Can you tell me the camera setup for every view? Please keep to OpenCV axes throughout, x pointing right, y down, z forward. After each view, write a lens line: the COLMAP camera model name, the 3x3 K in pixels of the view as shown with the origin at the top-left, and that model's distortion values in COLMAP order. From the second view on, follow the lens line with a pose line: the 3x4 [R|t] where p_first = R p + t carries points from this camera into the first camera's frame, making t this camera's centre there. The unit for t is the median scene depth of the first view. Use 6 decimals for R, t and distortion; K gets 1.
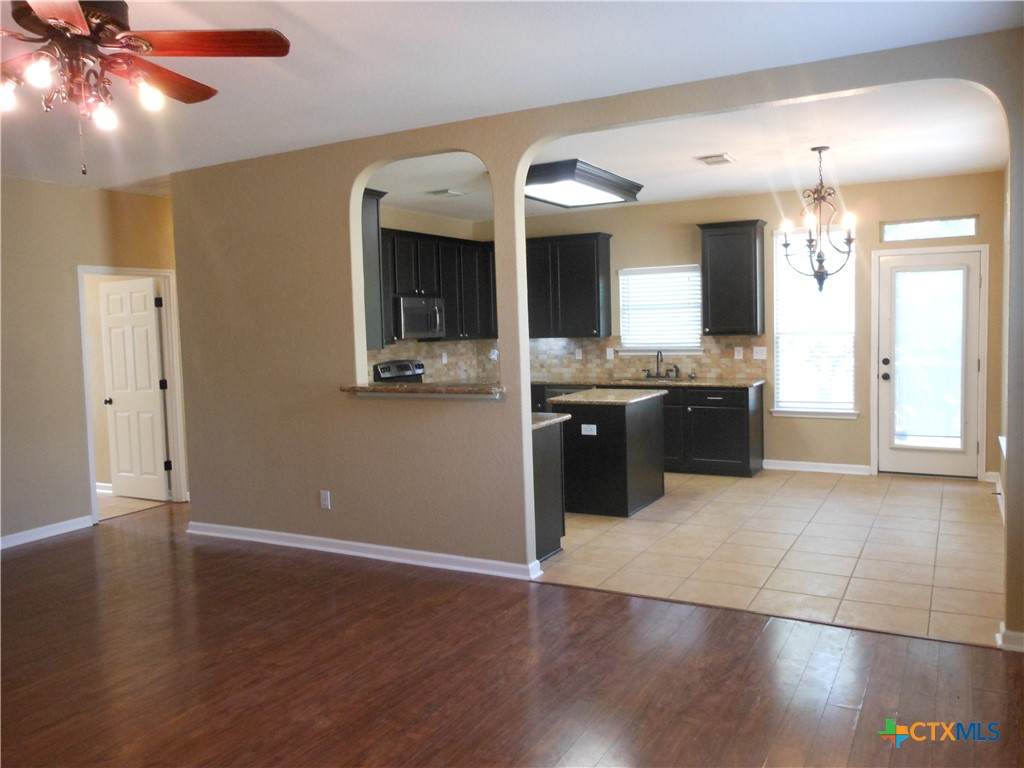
lens RADIAL K [[819.9, 0, 488.2], [0, 819.9, 373.0], [0, 0, 1]] dist [0.004337, -0.000491]
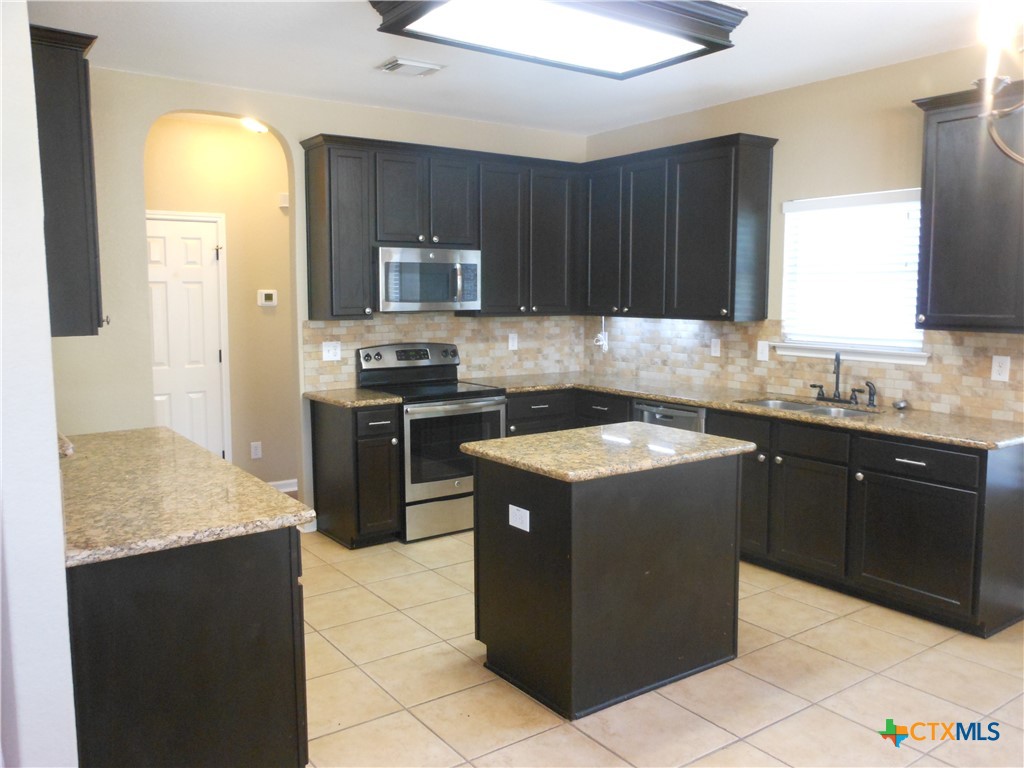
lens RADIAL K [[819.9, 0, 497.5], [0, 819.9, 372.2], [0, 0, 1]] dist [0.004337, -0.000491]
pose [[0.905913, 0.071885, -0.417318, 0.247465], [-0.052912, 0.996978, 0.056874, -0.035245], [0.420145, -0.029442, 0.906979, 0.450642]]
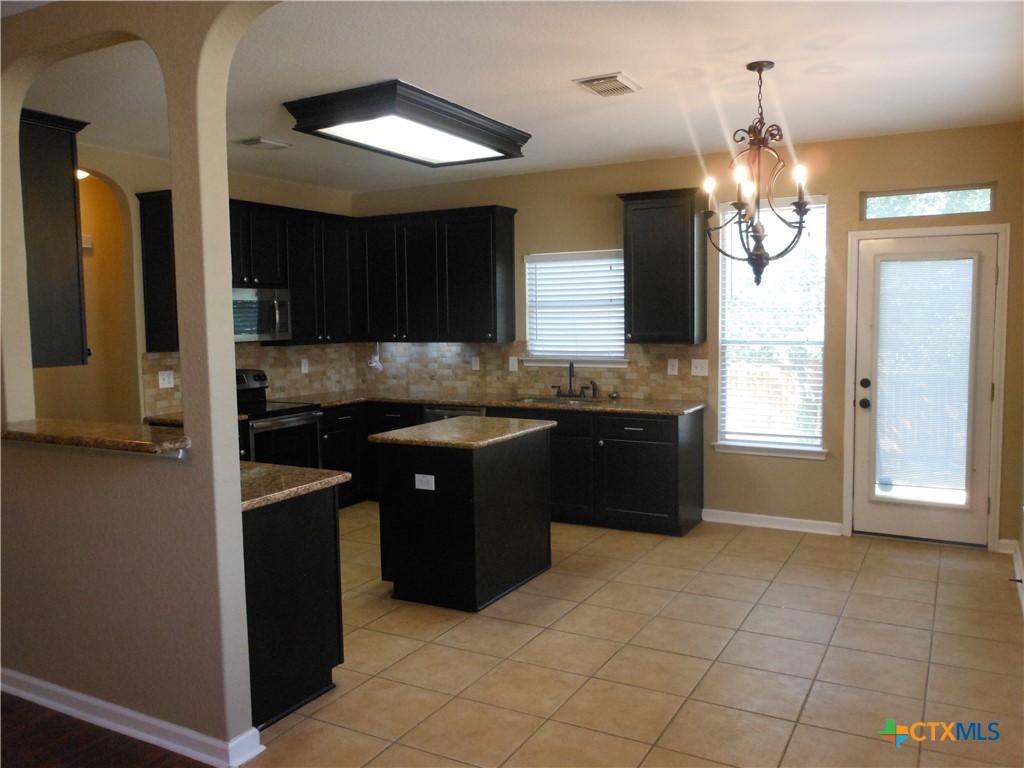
lens RADIAL K [[819.9, 0, 489.1], [0, 819.9, 375.9], [0, 0, 1]] dist [0.004337, -0.000491]
pose [[0.999910, 0.013399, -0.001114, 0.142065], [-0.013386, 0.999852, 0.010784, -0.022703], [0.001258, -0.010768, 0.999941, 0.253466]]
